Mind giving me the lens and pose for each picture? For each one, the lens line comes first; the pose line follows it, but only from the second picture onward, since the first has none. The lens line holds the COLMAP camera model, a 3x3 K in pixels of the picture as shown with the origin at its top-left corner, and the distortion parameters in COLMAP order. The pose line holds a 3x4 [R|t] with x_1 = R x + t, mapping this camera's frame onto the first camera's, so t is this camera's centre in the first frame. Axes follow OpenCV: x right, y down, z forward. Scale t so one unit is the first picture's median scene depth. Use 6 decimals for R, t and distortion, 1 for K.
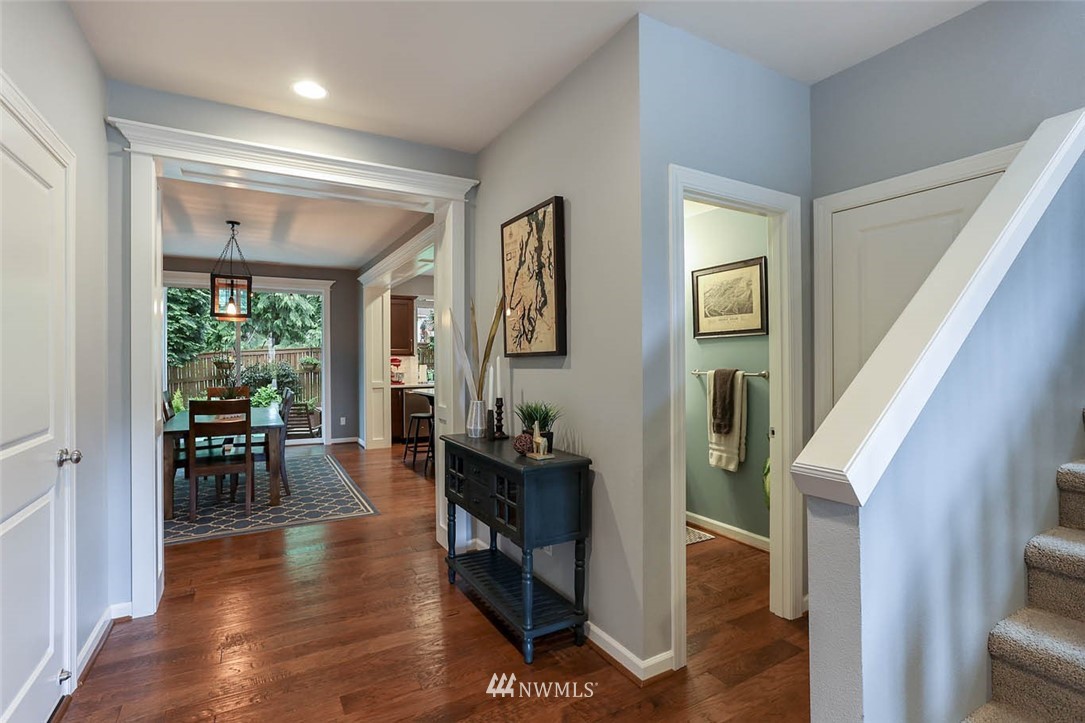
lens RADIAL K [[524.7, 0, 540.1], [0, 524.7, 359.9], [0, 0, 1]] dist [-0.029313, 0.007732]
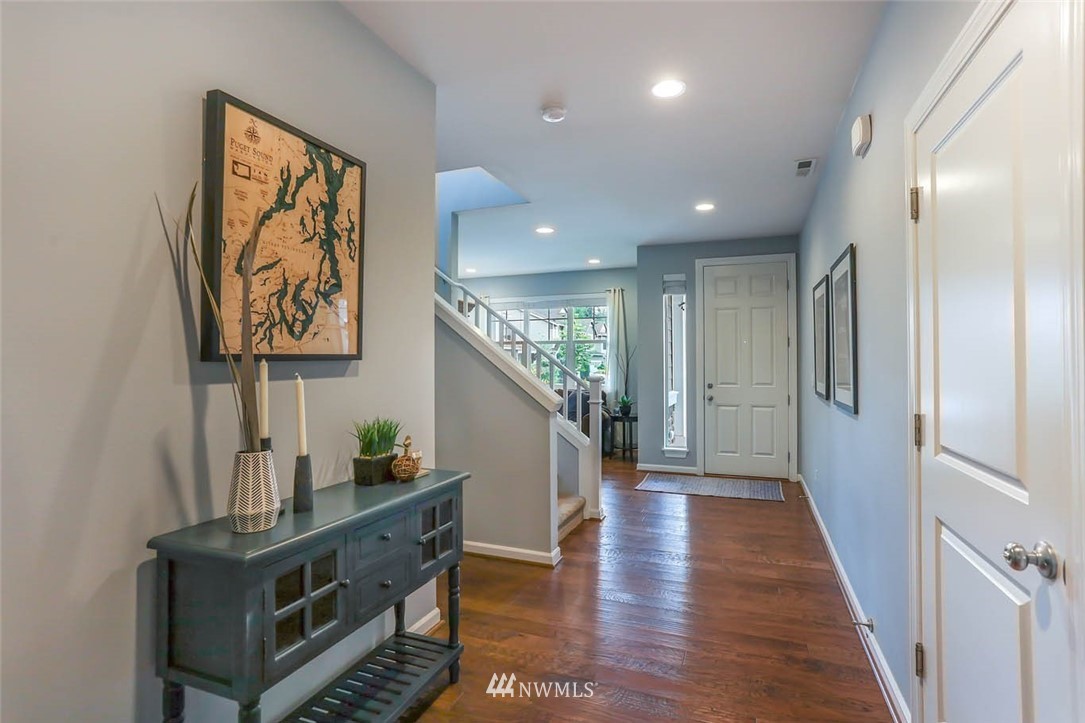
lens RADIAL K [[524.7, 0, 543.1], [0, 524.7, 357.3], [0, 0, 1]] dist [-0.029313, 0.007732]
pose [[-0.620156, 0.006661, 0.784450, -0.712366], [-0.000206, 0.999963, -0.008654, -0.005121], [-0.784478, -0.005529, -0.620131, 1.181771]]
